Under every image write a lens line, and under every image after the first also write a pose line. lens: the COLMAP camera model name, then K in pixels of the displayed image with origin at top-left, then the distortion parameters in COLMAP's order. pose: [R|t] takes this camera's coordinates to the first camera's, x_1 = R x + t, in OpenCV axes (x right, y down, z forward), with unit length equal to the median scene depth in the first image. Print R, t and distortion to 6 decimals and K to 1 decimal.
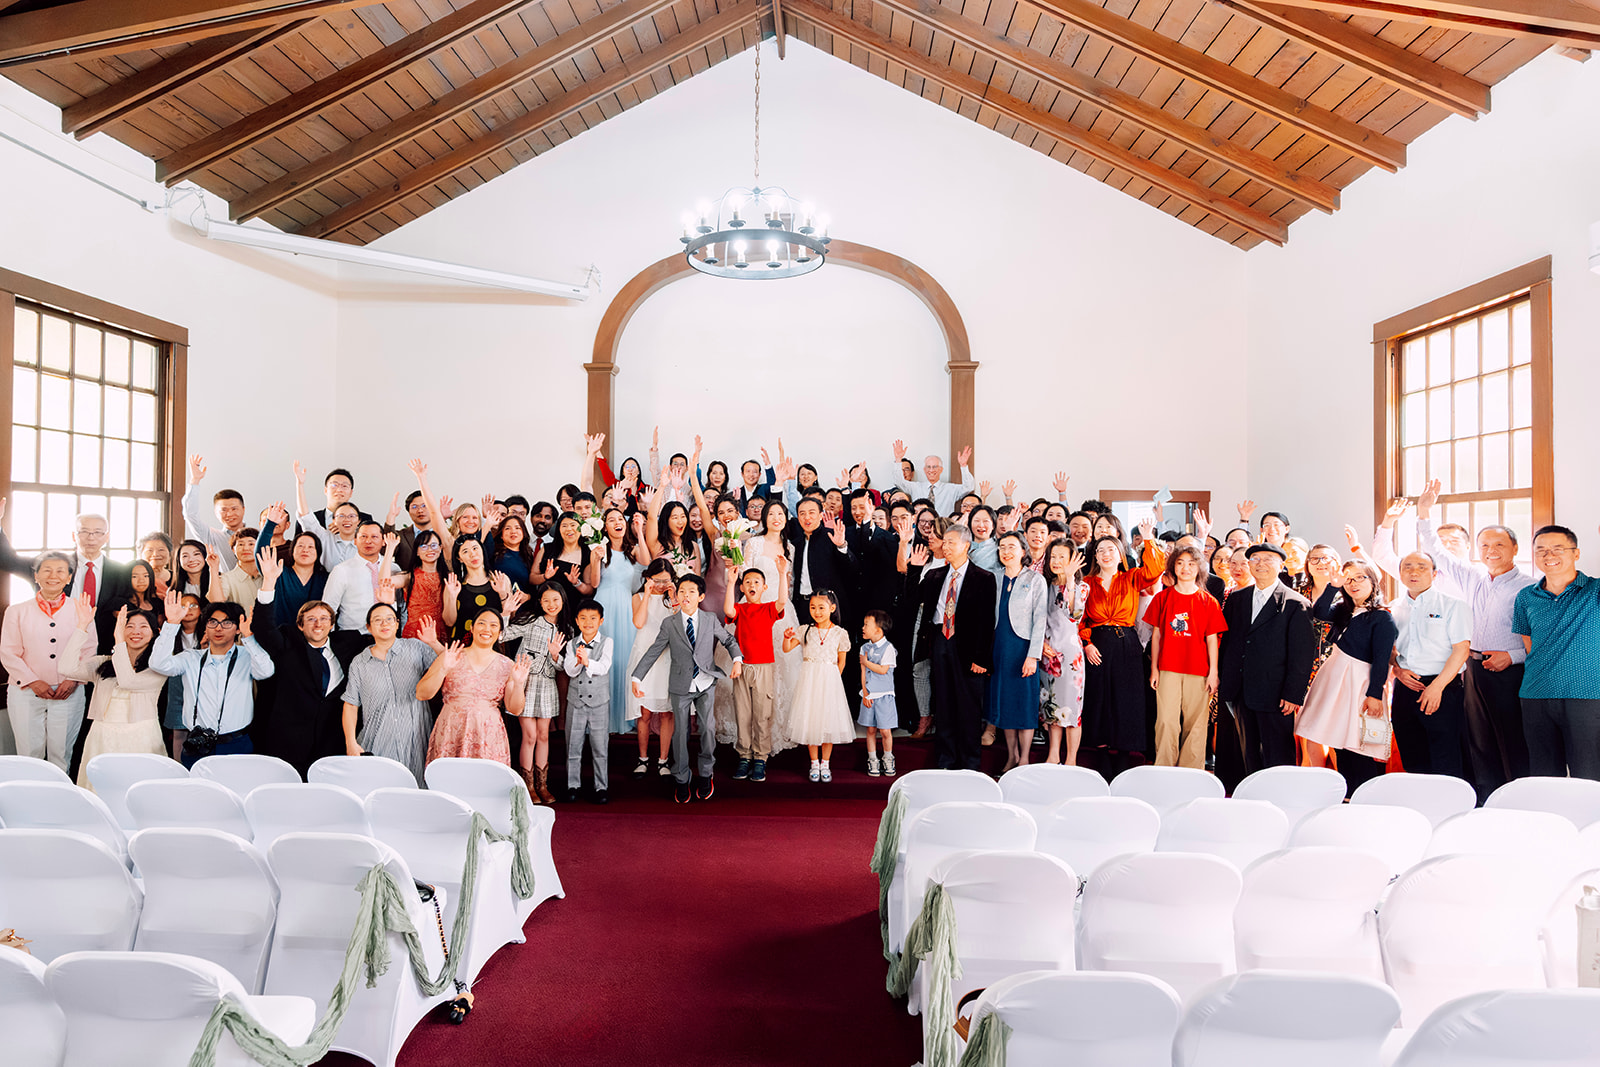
lens RADIAL K [[891.9, 0, 800.0], [0, 891.9, 533.5], [0, 0, 1]] dist [-0.001384, 0.000650]
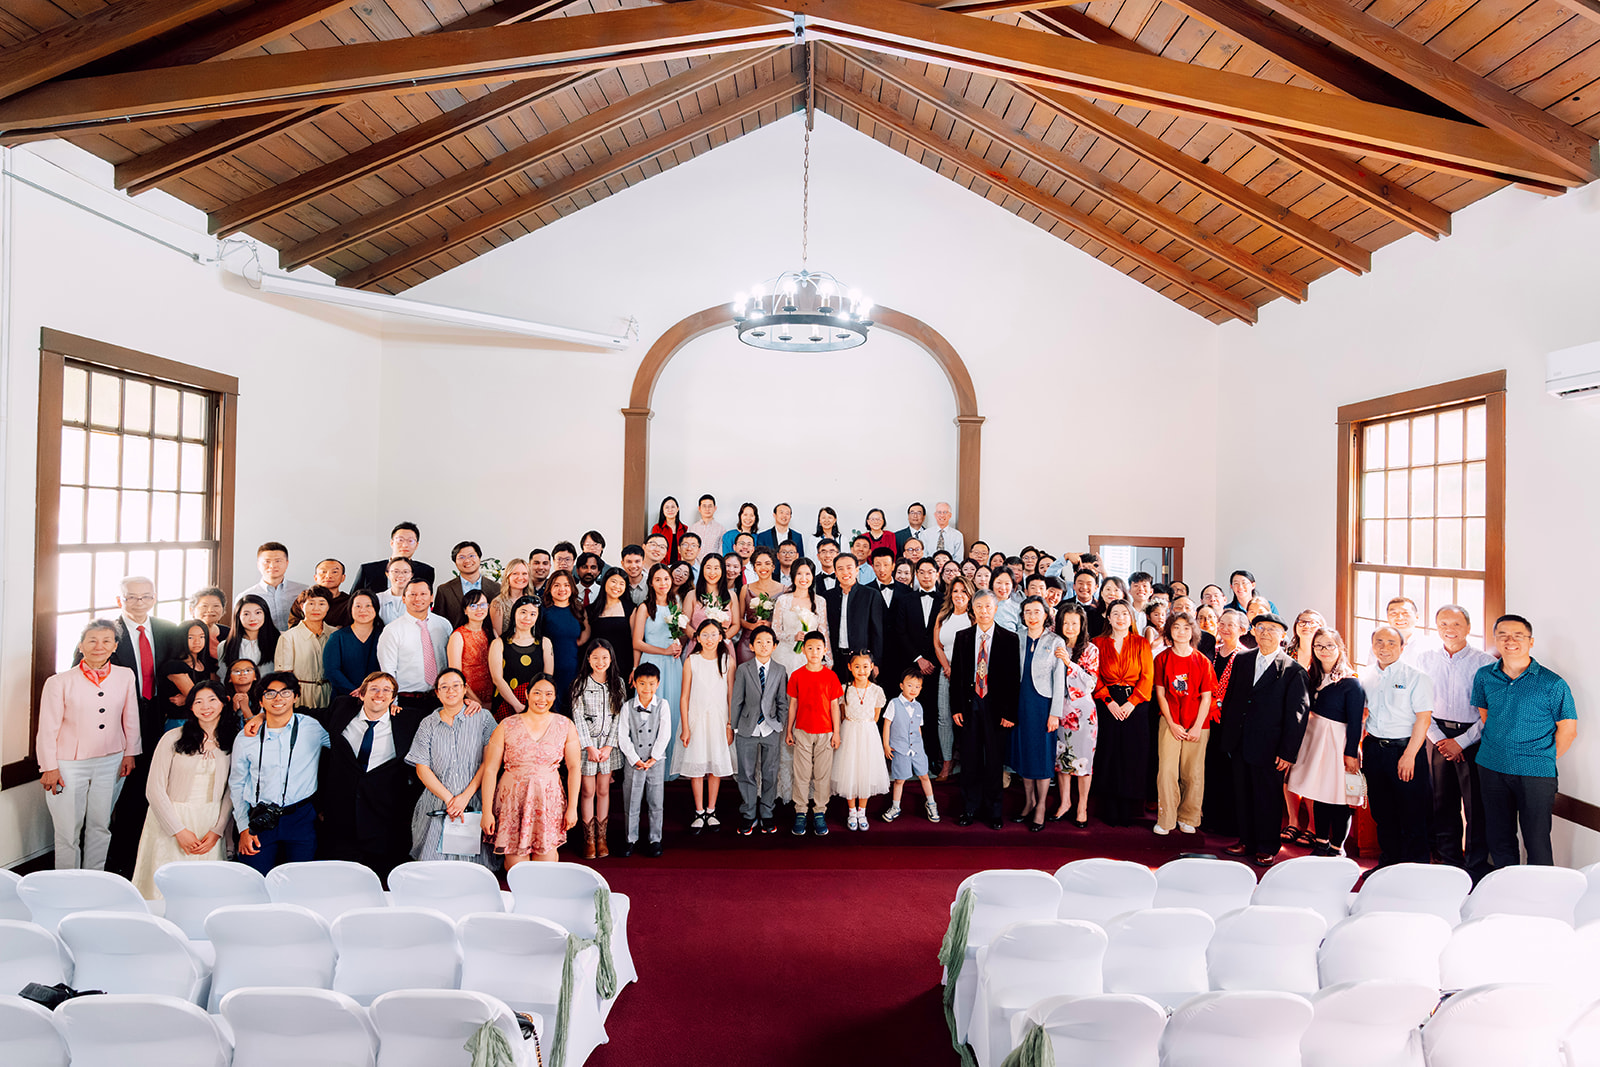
lens RADIAL K [[799.1, 0, 848.8], [0, 799.1, 529.1], [0, 0, 1]] dist [0.000499, -0.000101]
pose [[0.996636, 0.018670, 0.079800, -0.062926], [-0.019136, 0.999804, 0.005082, -0.078260], [-0.079689, -0.006592, 0.996798, 0.033330]]
